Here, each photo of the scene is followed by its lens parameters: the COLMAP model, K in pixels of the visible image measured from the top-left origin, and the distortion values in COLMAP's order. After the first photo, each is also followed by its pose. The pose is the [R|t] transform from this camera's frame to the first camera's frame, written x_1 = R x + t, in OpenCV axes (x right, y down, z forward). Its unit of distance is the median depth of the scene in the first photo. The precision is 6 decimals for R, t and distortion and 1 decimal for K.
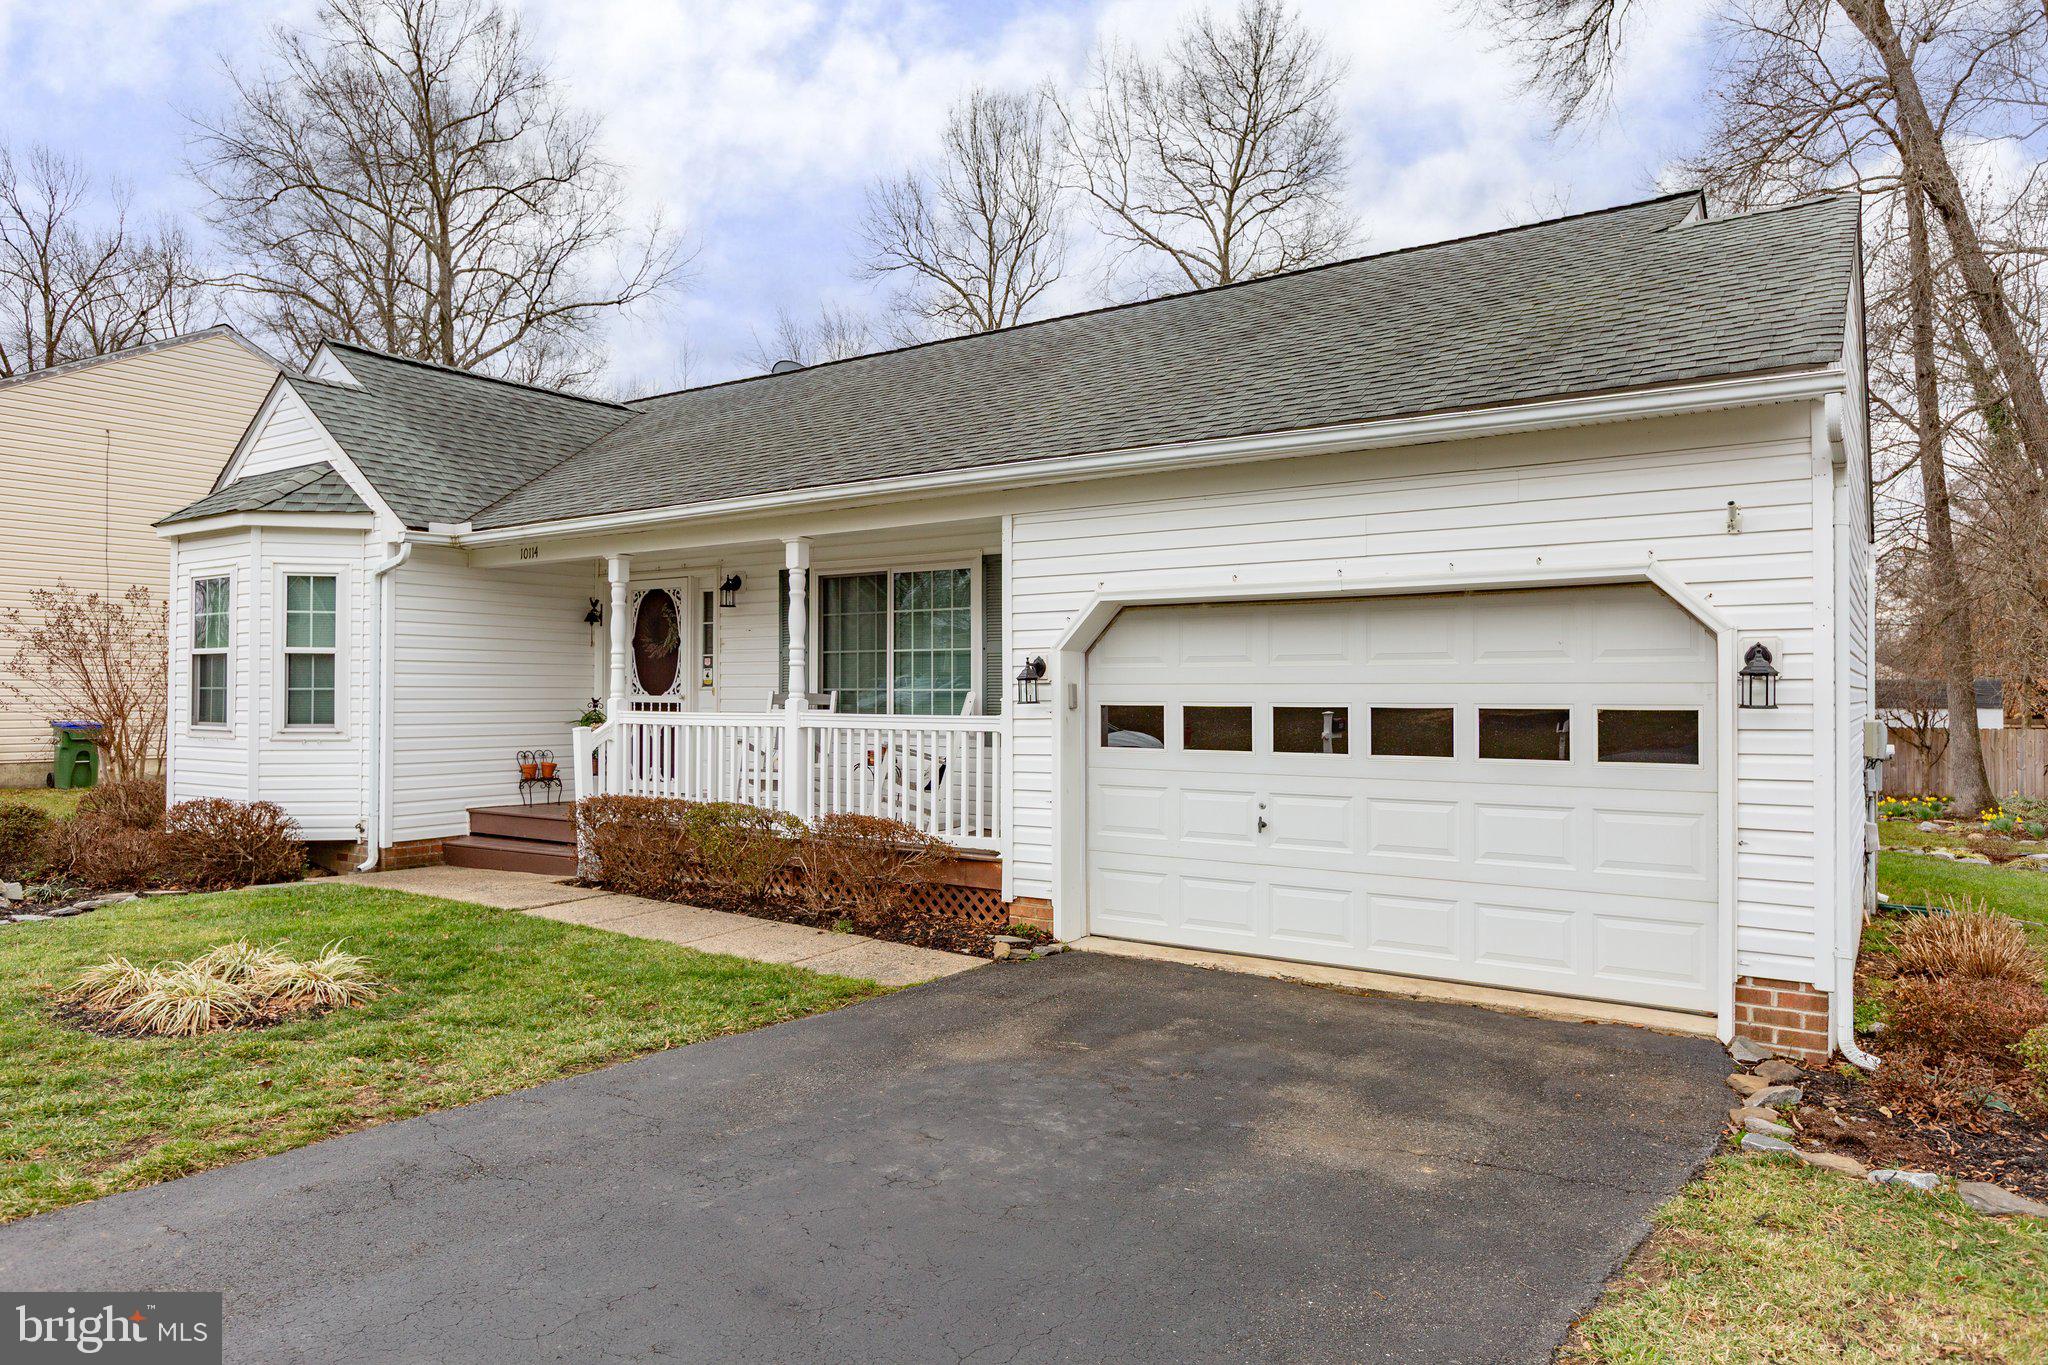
lens RADIAL K [[1312.0, 0, 1013.9], [0, 1312.0, 682.0], [0, 0, 1]] dist [0.001382, -0.001948]
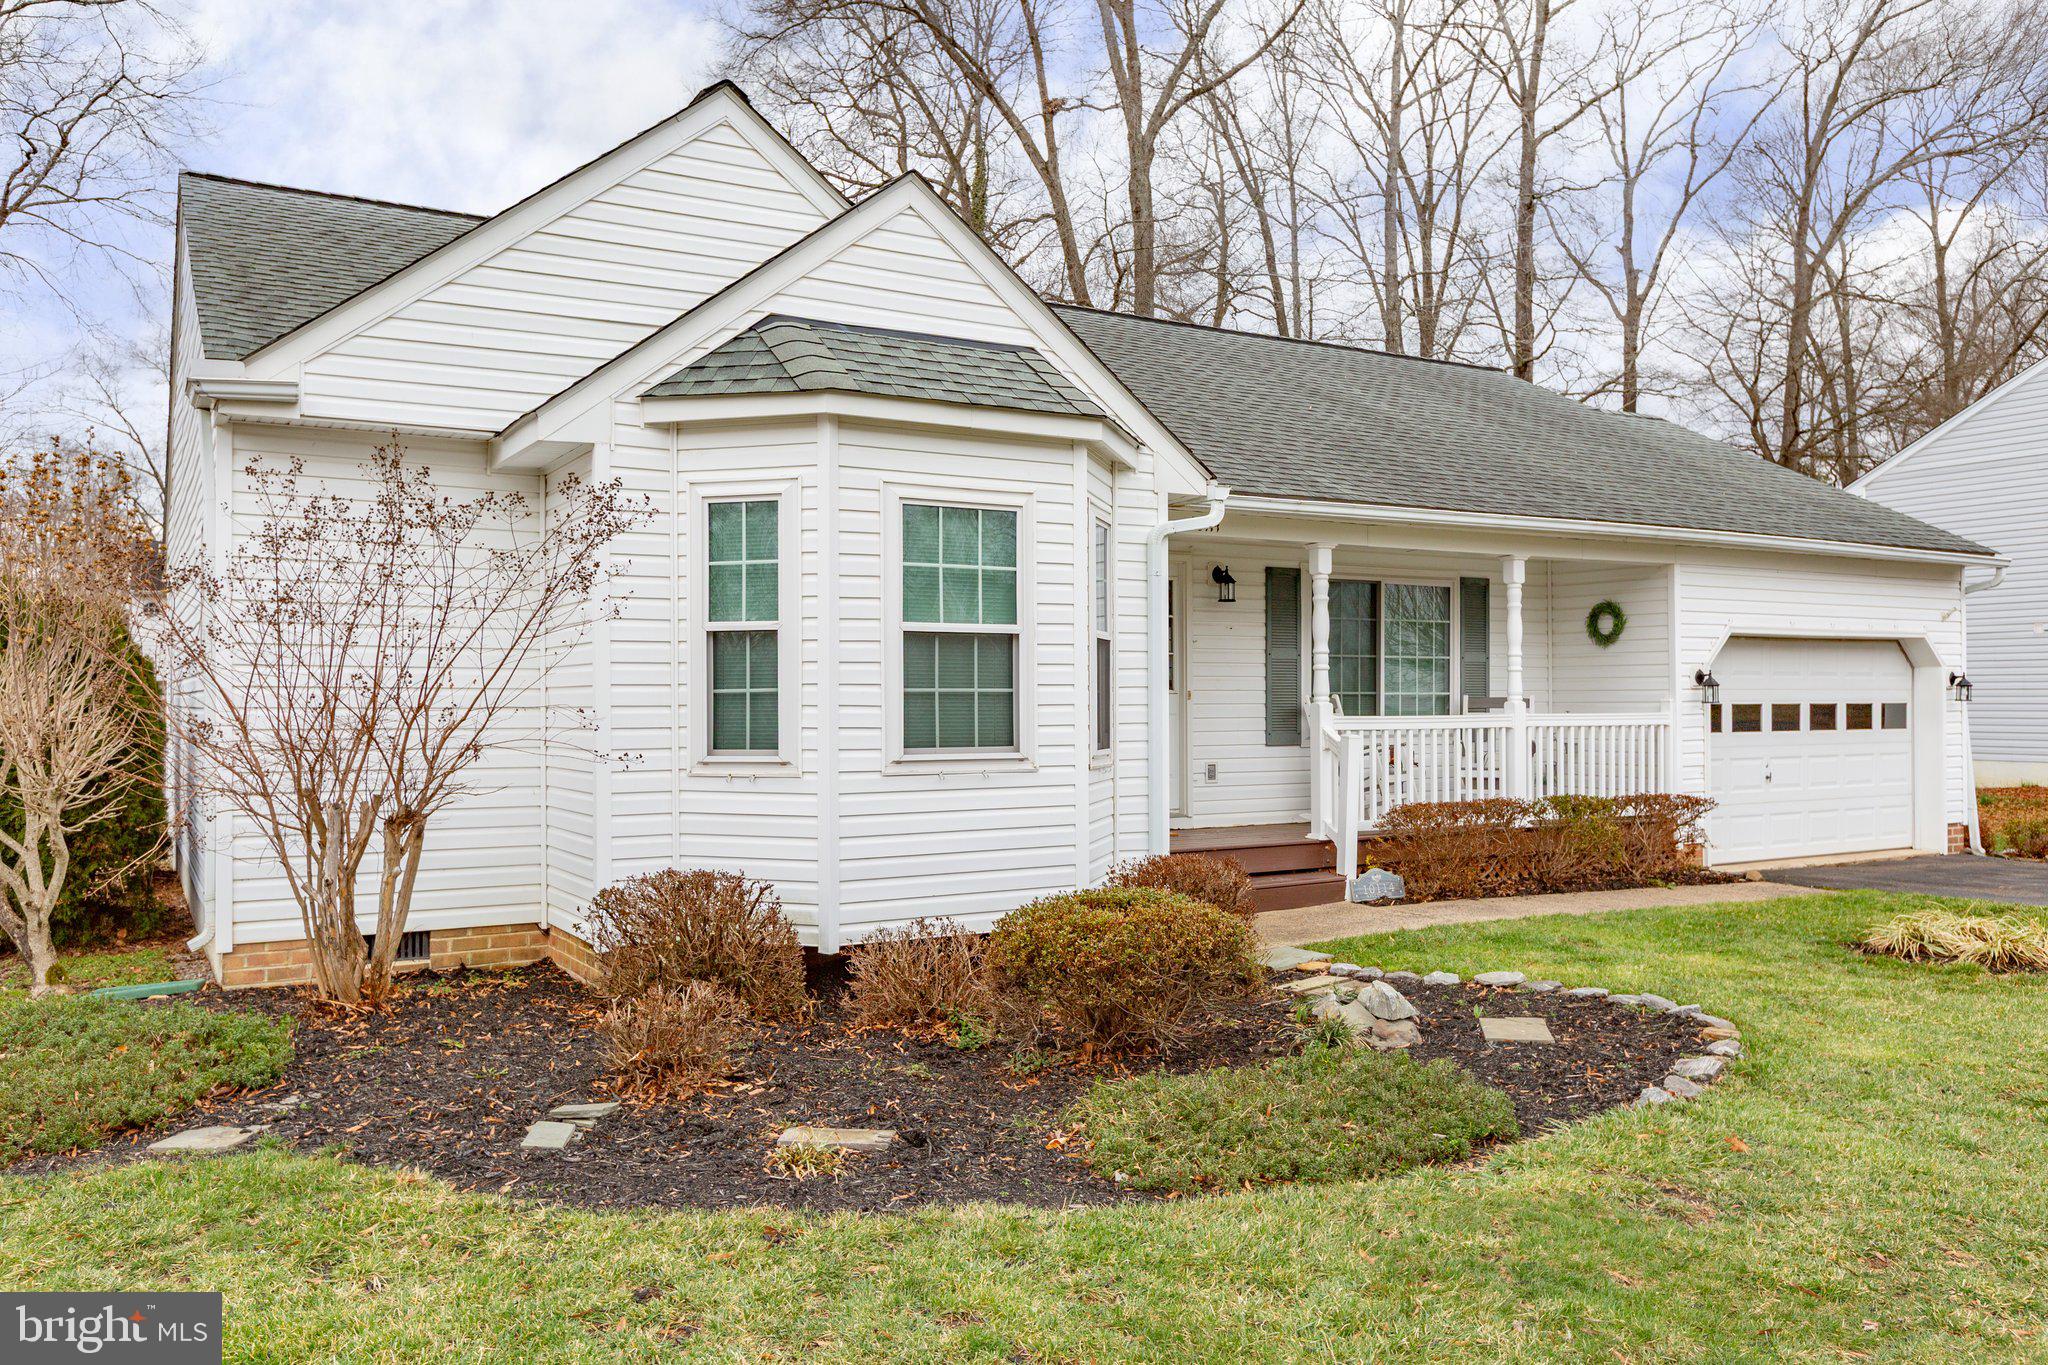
lens RADIAL K [[1550.4, 0, 1037.6], [0, 1550.4, 675.0], [0, 0, 1]] dist [-0.002381, 0.001794]
pose [[0.408890, 0.008617, 0.912543, -1.519508], [-0.006959, 0.999956, -0.006324, 0.001712], [-0.912557, -0.003764, 0.408932, 0.830495]]
